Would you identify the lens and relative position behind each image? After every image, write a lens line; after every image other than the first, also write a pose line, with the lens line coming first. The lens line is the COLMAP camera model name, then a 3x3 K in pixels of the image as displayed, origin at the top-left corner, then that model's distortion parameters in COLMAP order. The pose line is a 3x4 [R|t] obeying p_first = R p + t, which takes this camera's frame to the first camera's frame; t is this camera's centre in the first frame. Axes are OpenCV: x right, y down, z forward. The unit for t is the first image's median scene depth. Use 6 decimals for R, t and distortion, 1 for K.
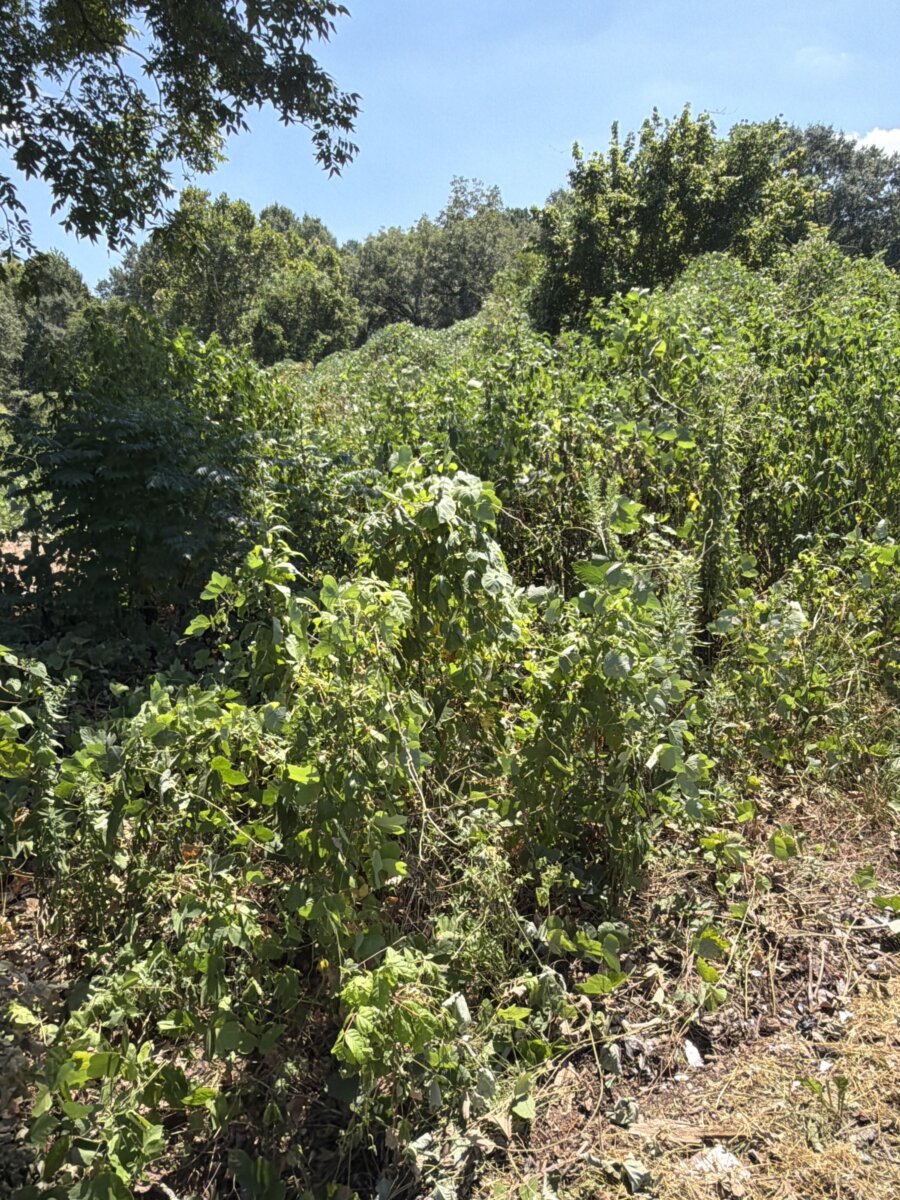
lens RADIAL K [[853.6, 0, 453.5], [0, 853.6, 605.0], [0, 0, 1]] dist [0.011341, -0.017433]
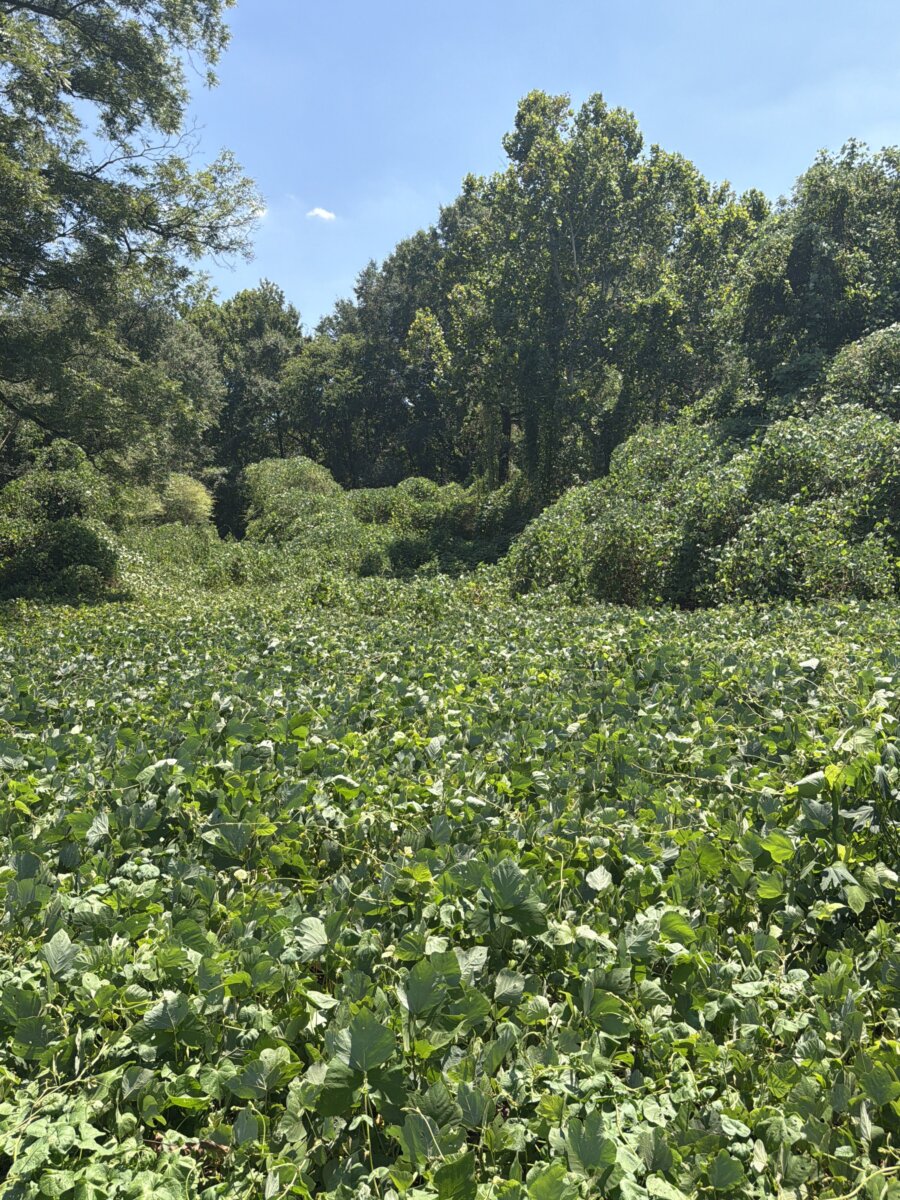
lens RADIAL K [[981.0, 0, 451.0], [0, 981.0, 597.3], [0, 0, 1]] dist [0.030940, -0.053134]
pose [[0.981036, -0.009024, -0.193618, -0.202420], [-0.014939, 0.992424, -0.121946, -0.060482], [0.193251, 0.122526, 0.973469, 0.327663]]
